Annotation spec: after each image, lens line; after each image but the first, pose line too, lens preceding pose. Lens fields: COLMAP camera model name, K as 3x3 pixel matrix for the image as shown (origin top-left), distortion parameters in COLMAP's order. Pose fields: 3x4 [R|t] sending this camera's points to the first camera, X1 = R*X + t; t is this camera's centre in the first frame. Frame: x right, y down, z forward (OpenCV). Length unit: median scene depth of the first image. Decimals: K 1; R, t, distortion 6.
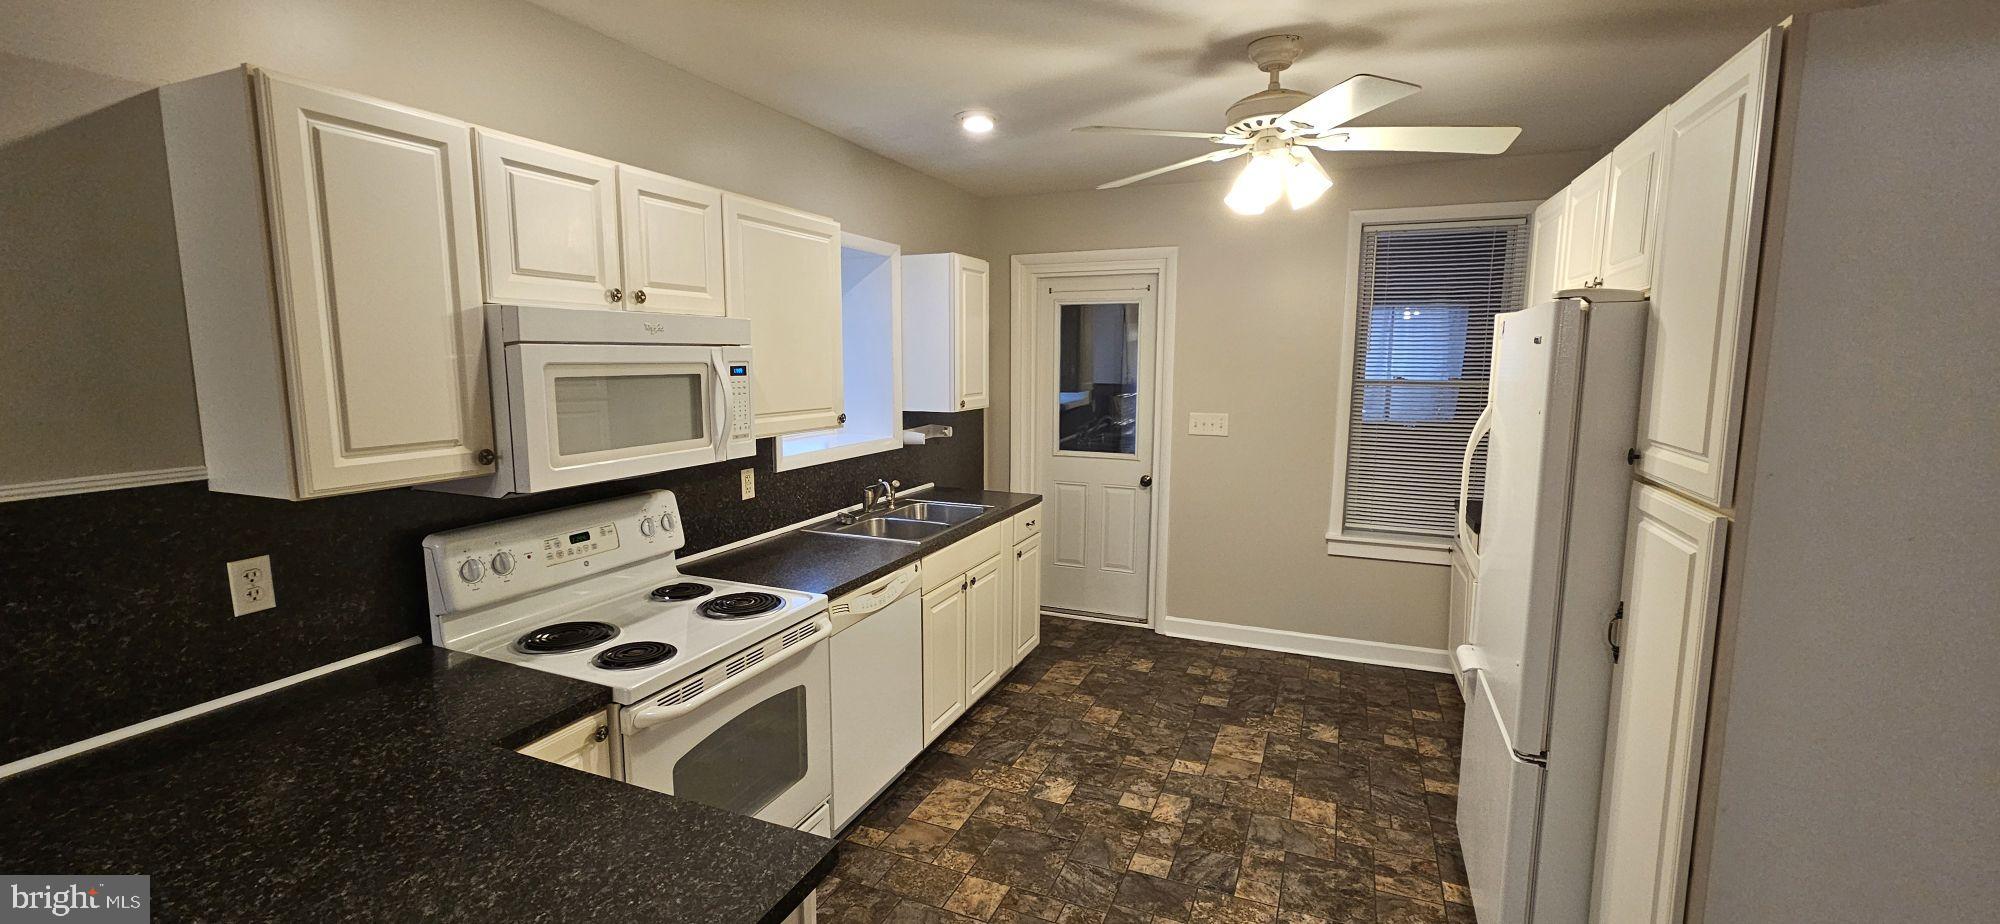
lens RADIAL K [[817.5, 0, 1000.0], [0, 817.5, 462.0], [0, 0, 1]] dist [-0.000307, -0.000096]
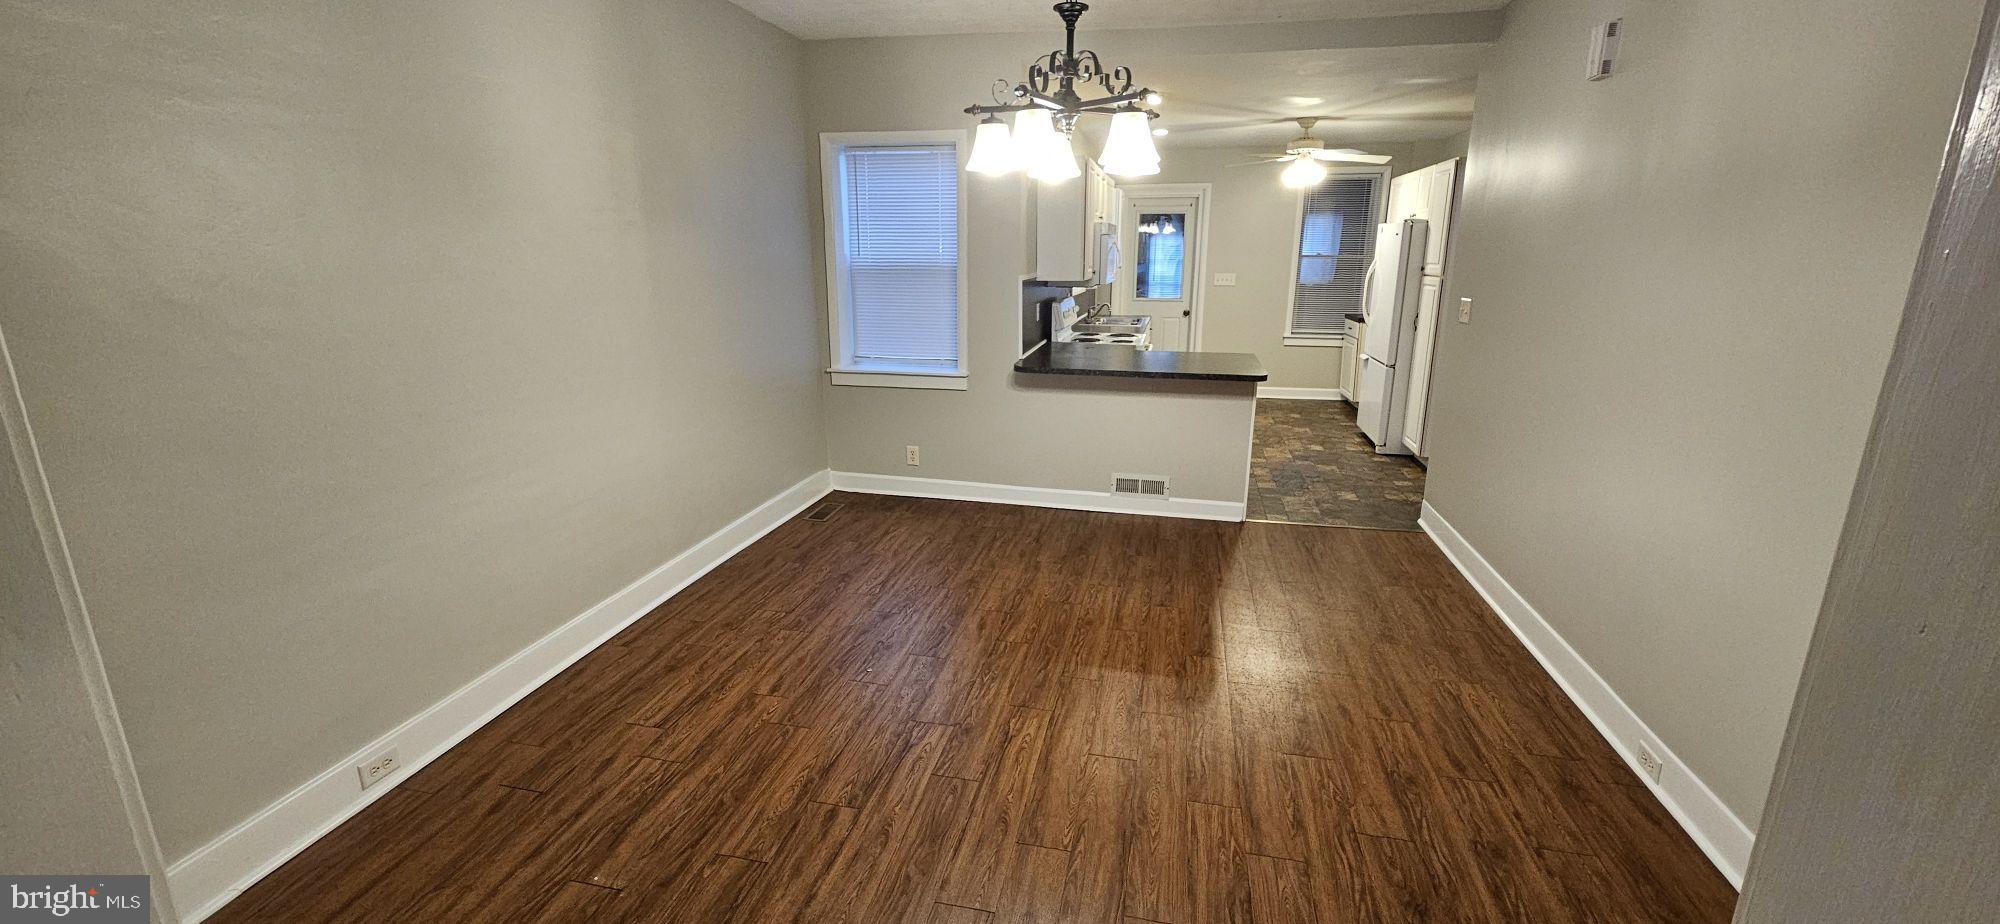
lens RADIAL K [[817.5, 0, 1000.0], [0, 817.5, 462.0], [0, 0, 1]] dist [-0.000307, -0.000096]
pose [[0.983004, -0.047016, 0.177460, -1.135990], [0.024624, 0.991682, 0.126335, 0.223225], [-0.181924, -0.119818, 0.975985, -1.493317]]
